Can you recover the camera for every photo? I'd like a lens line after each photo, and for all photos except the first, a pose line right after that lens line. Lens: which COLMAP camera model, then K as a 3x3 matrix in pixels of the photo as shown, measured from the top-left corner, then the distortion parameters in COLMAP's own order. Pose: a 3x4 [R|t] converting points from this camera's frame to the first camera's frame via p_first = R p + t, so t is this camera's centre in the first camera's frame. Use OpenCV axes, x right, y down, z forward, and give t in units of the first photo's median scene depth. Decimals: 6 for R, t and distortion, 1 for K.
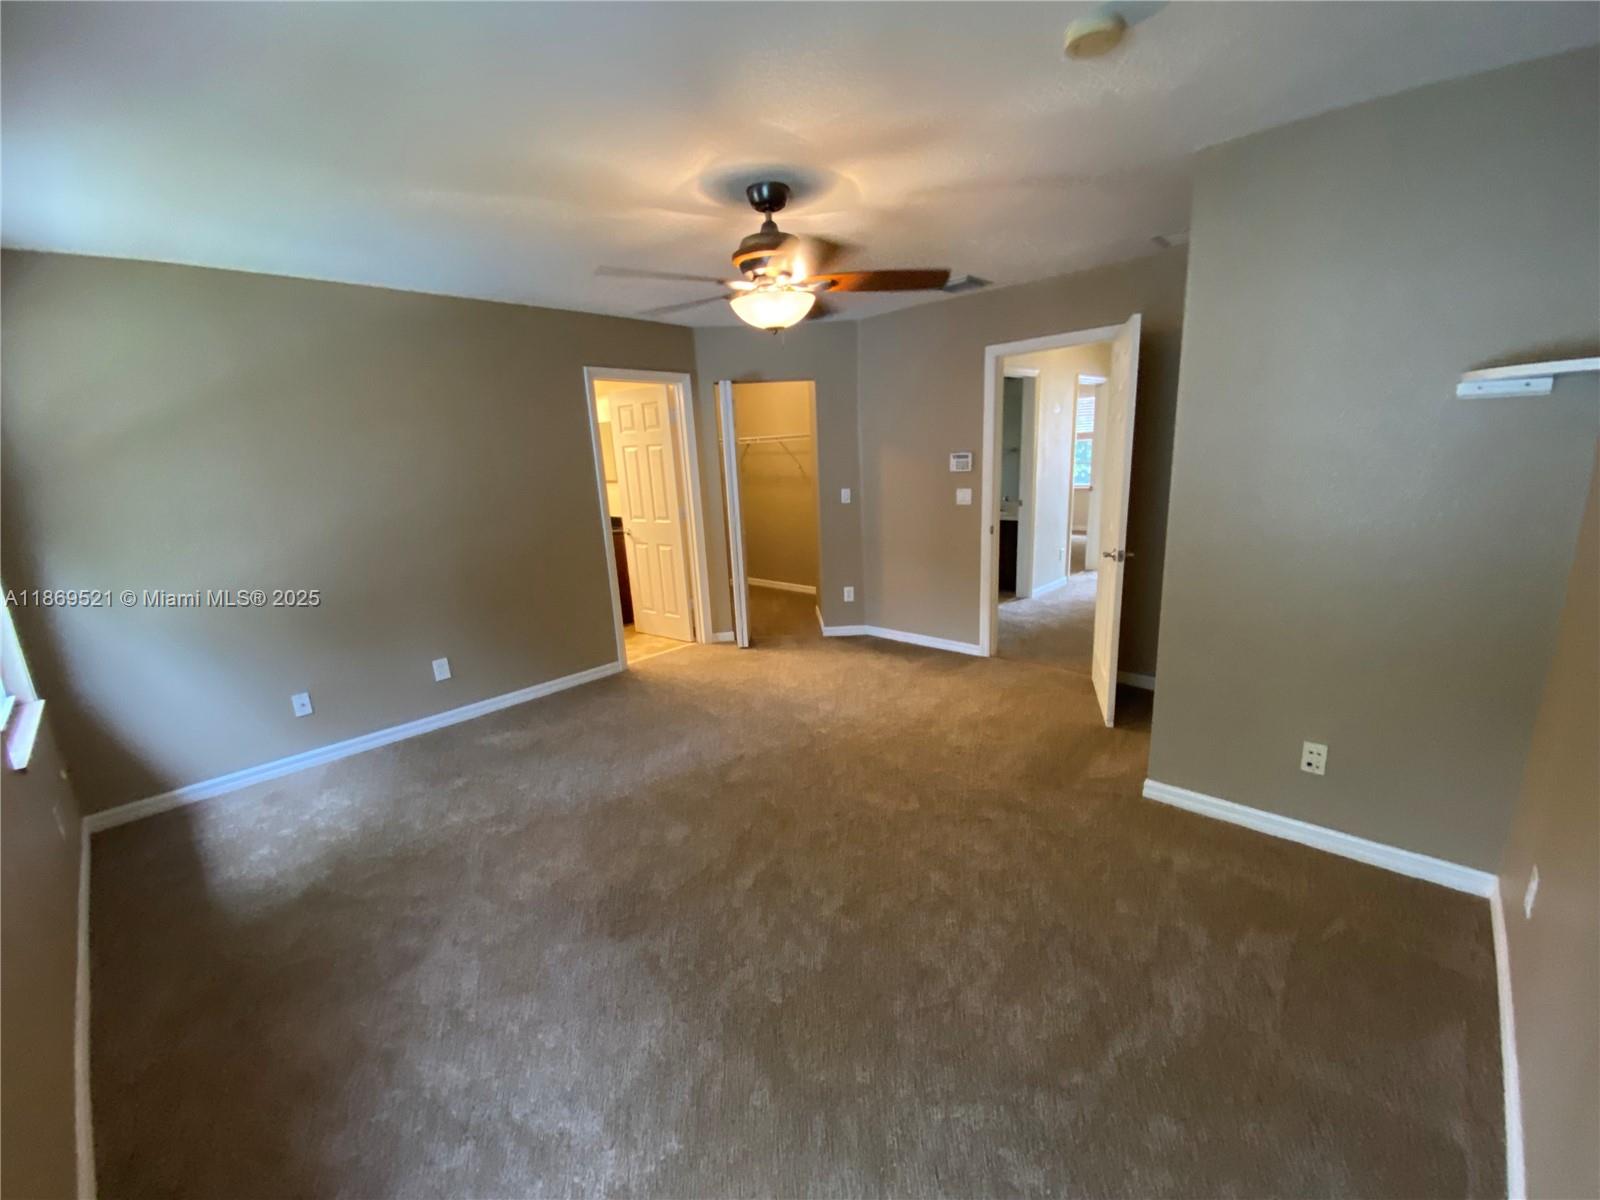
lens RADIAL K [[660.3, 0, 800.7], [0, 660.3, 605.1], [0, 0, 1]] dist [-0.006490, -0.002061]
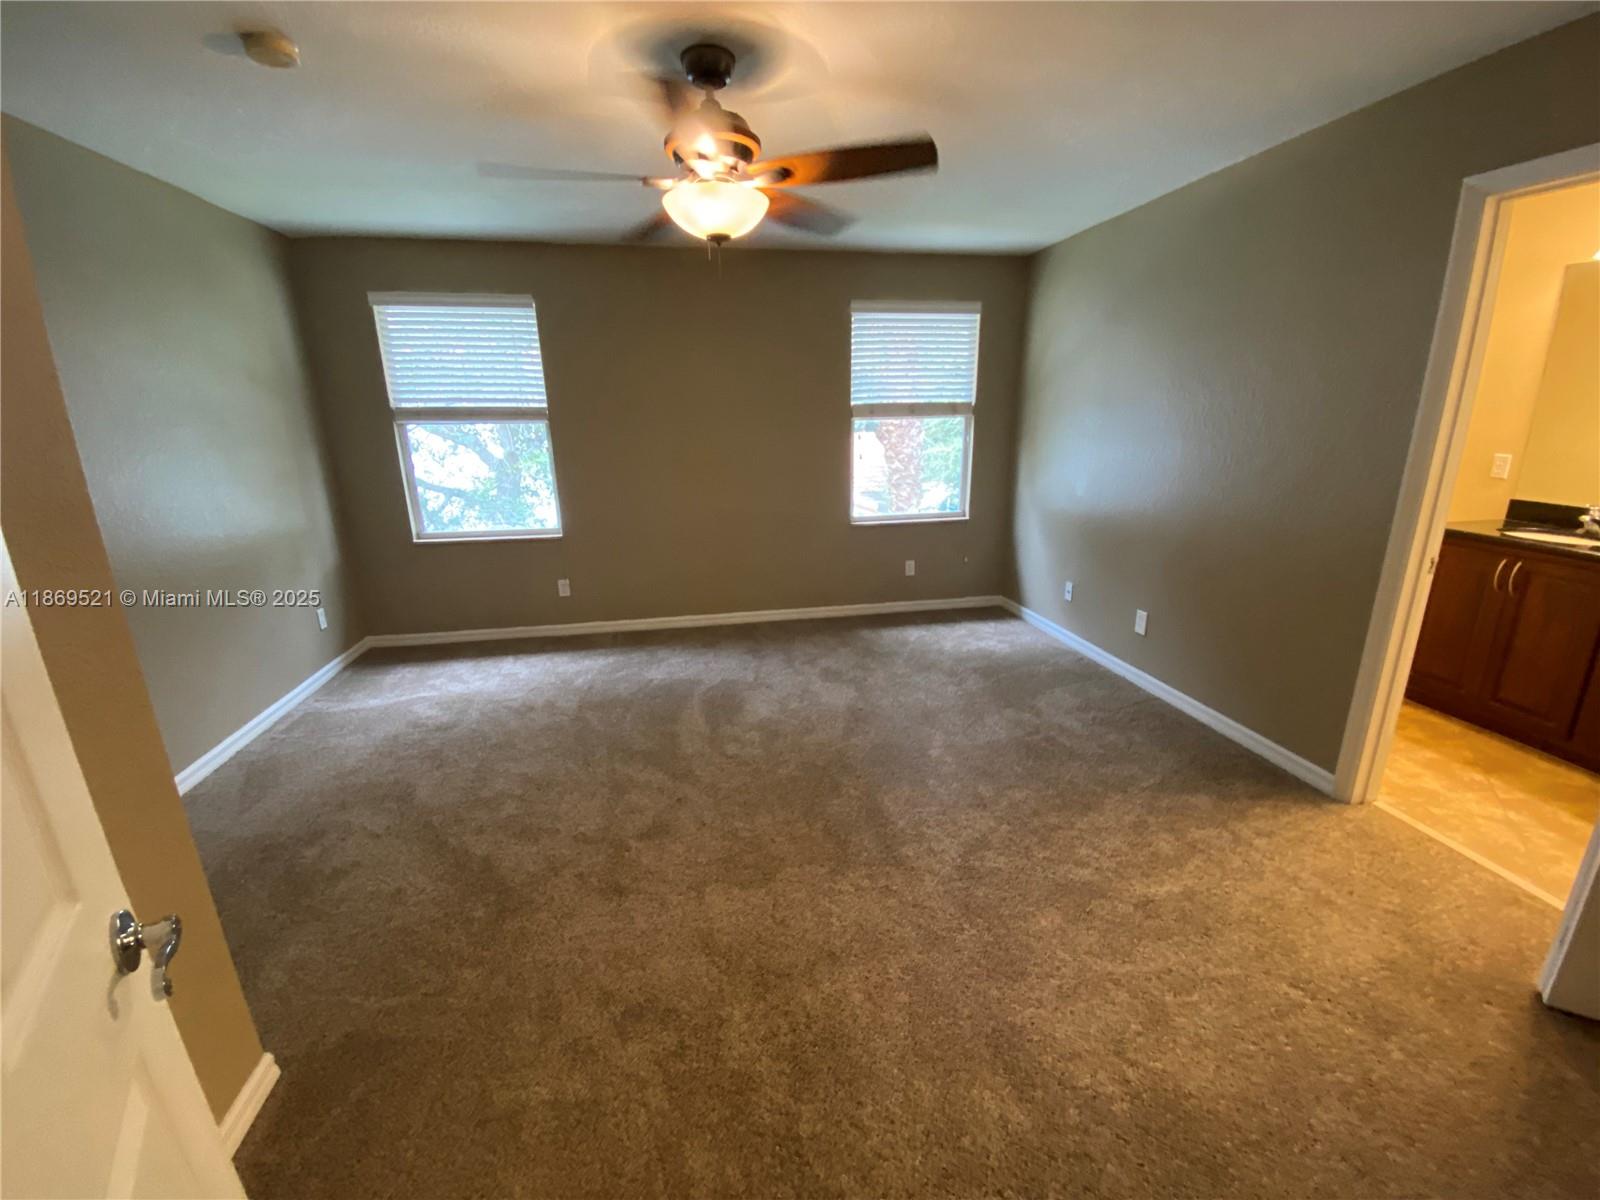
lens RADIAL K [[660.3, 0, 805.6], [0, 660.3, 598.1], [0, 0, 1]] dist [-0.006490, -0.002061]
pose [[-0.579062, 0.276403, -0.767000, 0.484102], [-0.150727, 0.888265, 0.433897, -0.296482], [0.801230, 0.366860, -0.472699, 1.149423]]
